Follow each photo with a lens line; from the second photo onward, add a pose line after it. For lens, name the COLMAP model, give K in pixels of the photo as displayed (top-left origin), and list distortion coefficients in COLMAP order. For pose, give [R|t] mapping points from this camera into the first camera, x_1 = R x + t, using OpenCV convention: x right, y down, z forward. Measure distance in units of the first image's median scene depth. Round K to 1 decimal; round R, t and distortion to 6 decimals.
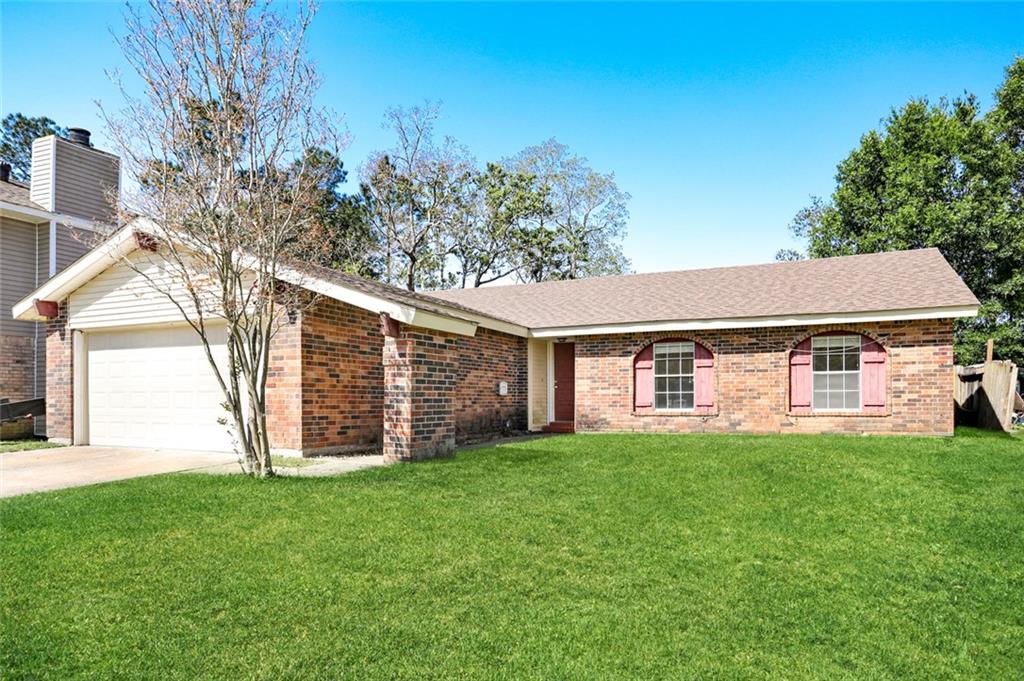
lens RADIAL K [[651.4, 0, 514.1], [0, 651.4, 388.8], [0, 0, 1]] dist [-0.000104, -0.002298]
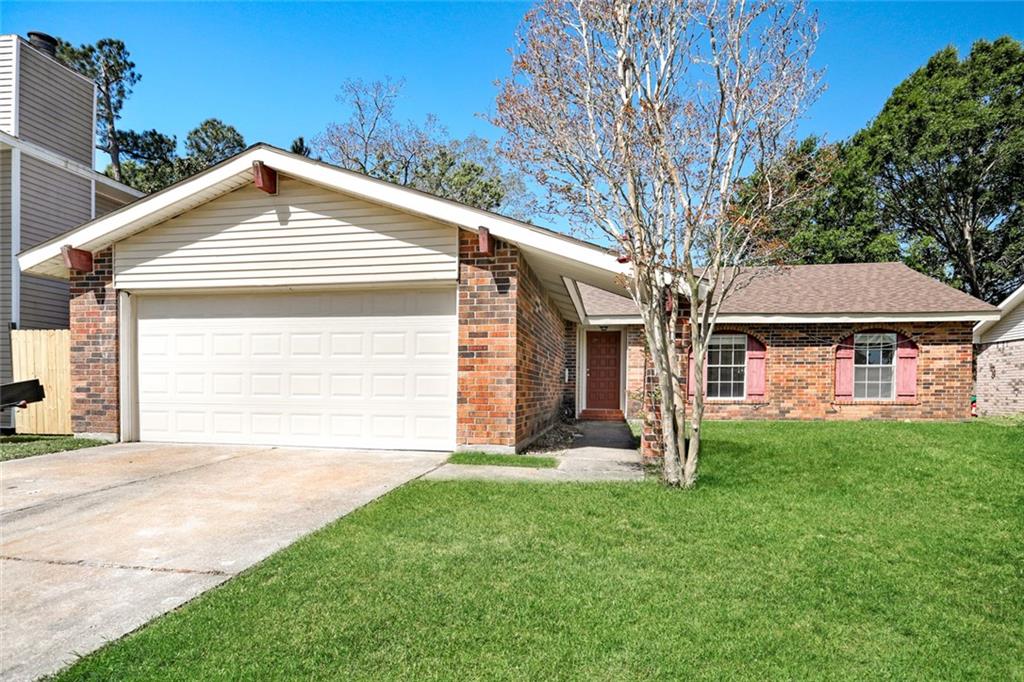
lens RADIAL K [[583.8, 0, 509.7], [0, 583.8, 399.8], [0, 0, 1]] dist [-0.012829, 0.003581]
pose [[0.962145, 0.003135, 0.272520, -0.398508], [-0.013419, 0.999266, 0.035880, 0.006159], [-0.272208, -0.038179, 0.961481, 0.208146]]
